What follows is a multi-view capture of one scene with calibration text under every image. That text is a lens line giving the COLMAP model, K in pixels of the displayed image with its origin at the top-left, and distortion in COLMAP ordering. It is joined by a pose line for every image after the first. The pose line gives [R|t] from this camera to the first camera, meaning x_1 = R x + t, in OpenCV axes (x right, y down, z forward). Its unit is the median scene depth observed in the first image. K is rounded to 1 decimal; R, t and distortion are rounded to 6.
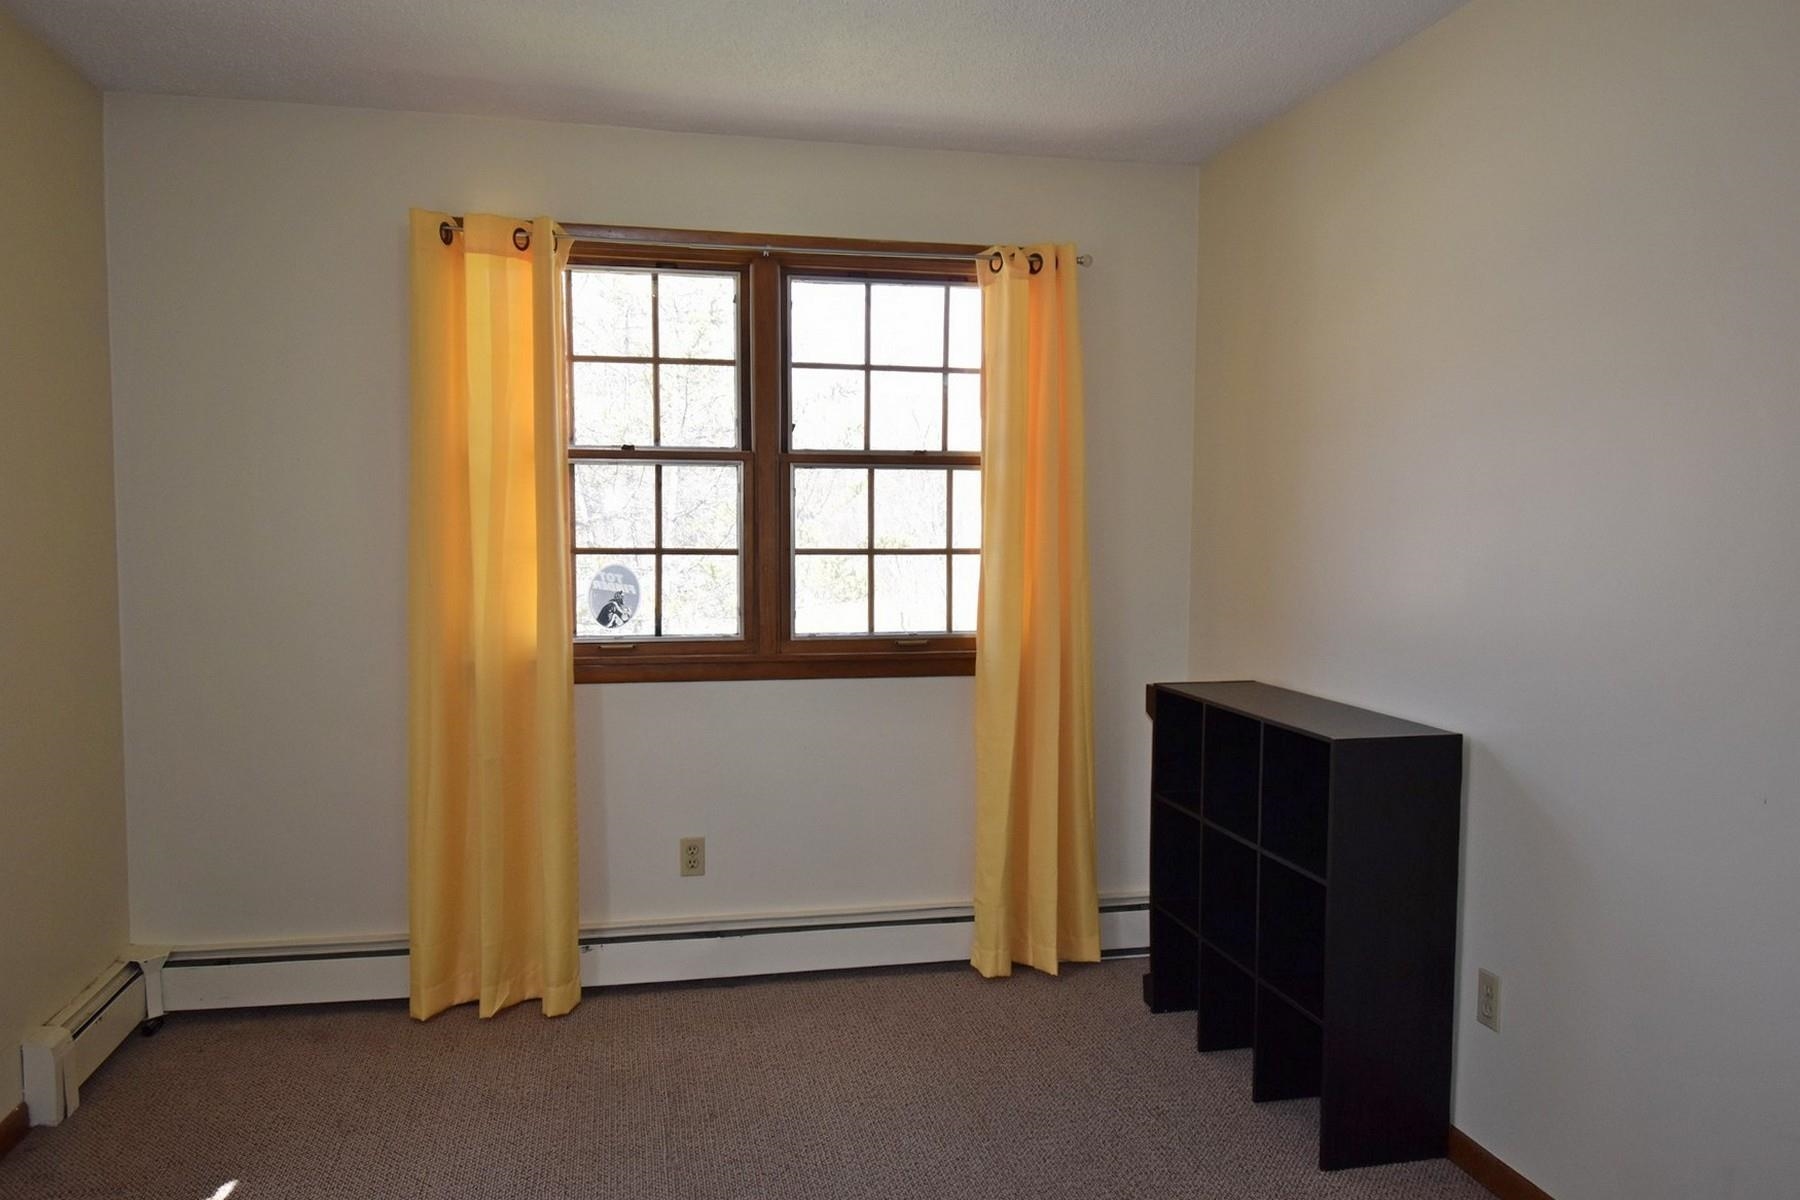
lens RADIAL K [[1331.6, 0, 900.0], [0, 1331.6, 600.0], [0, 0, 1]] dist [0.009386, -0.019506]
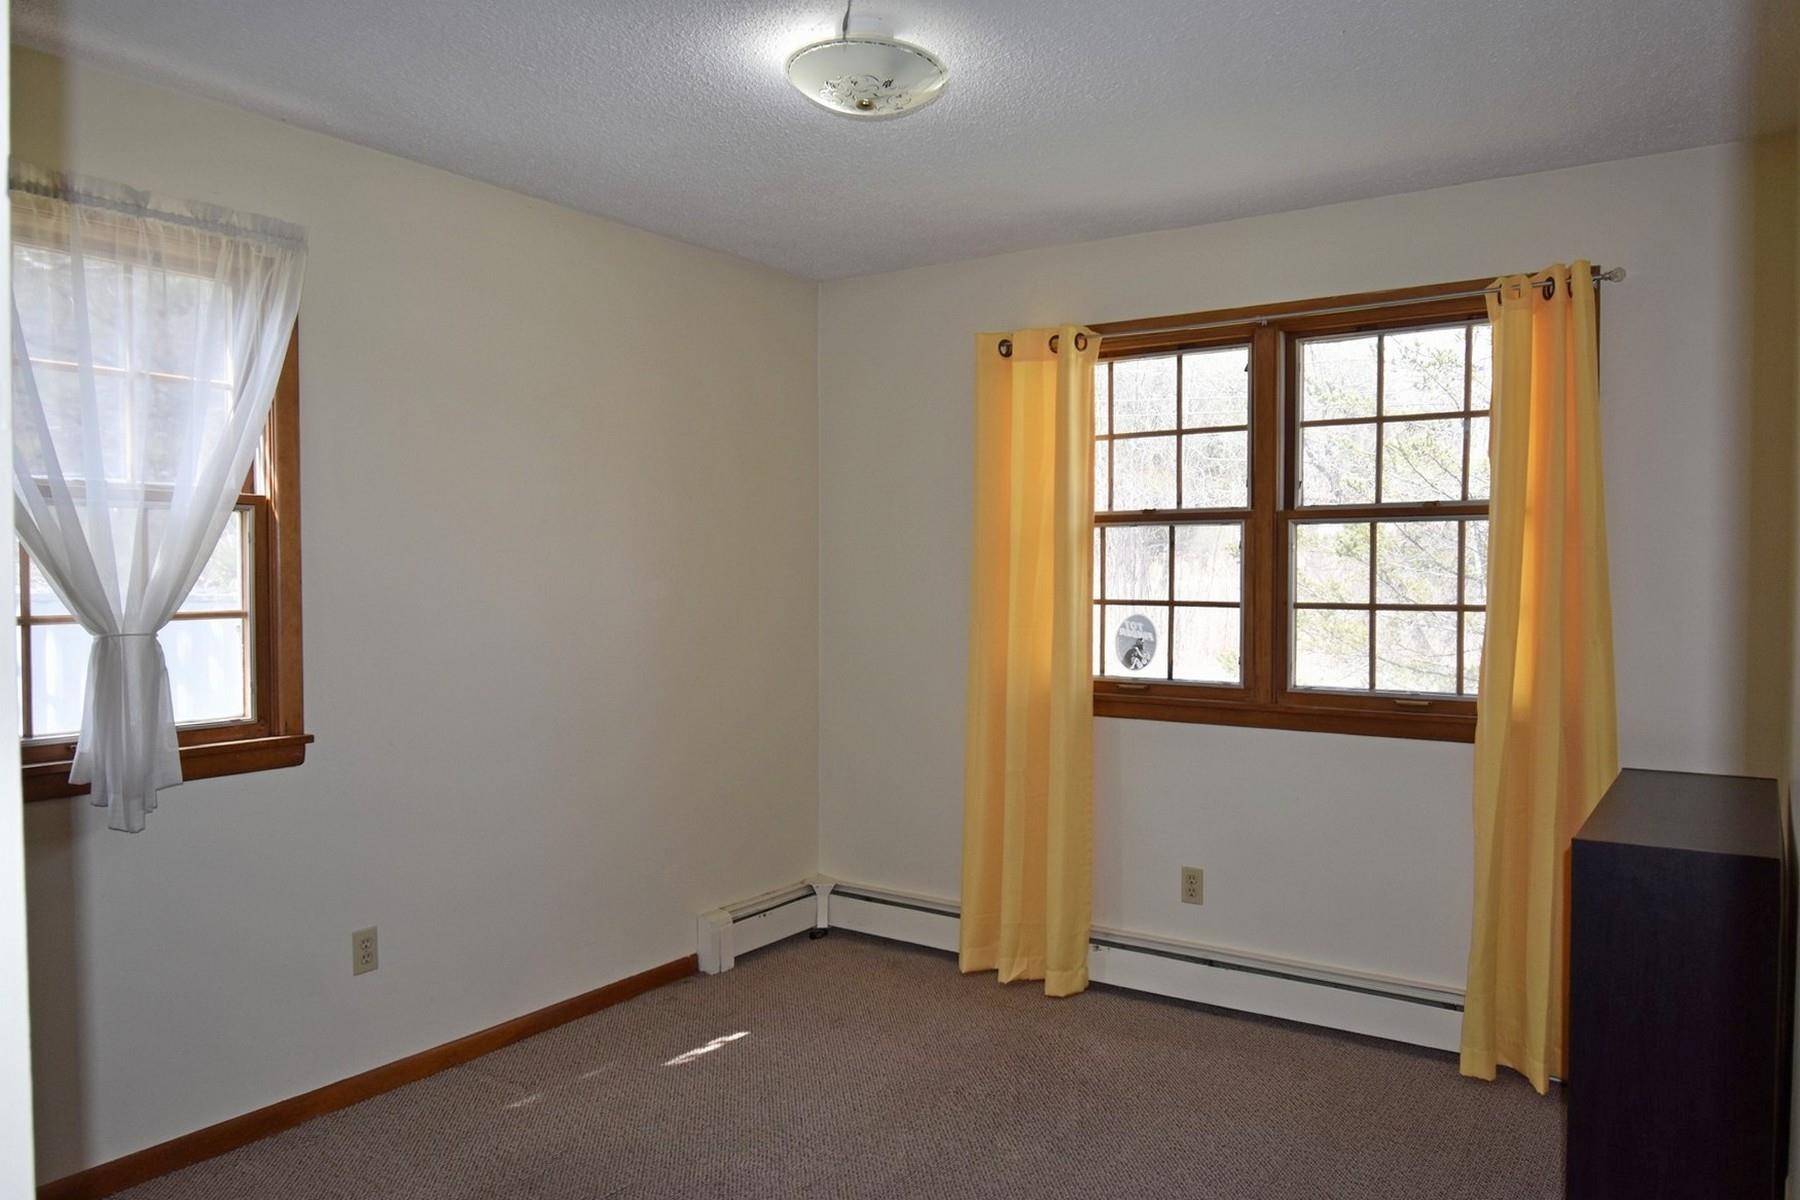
lens RADIAL K [[1284.3, 0, 900.0], [0, 1284.3, 600.0], [0, 0, 1]] dist [0.026533, -0.002156]
pose [[0.687016, 0.011146, -0.726557, 0.440917], [-0.042001, 0.998820, -0.024393, -0.003588], [0.725428, 0.047275, 0.686673, 0.098008]]
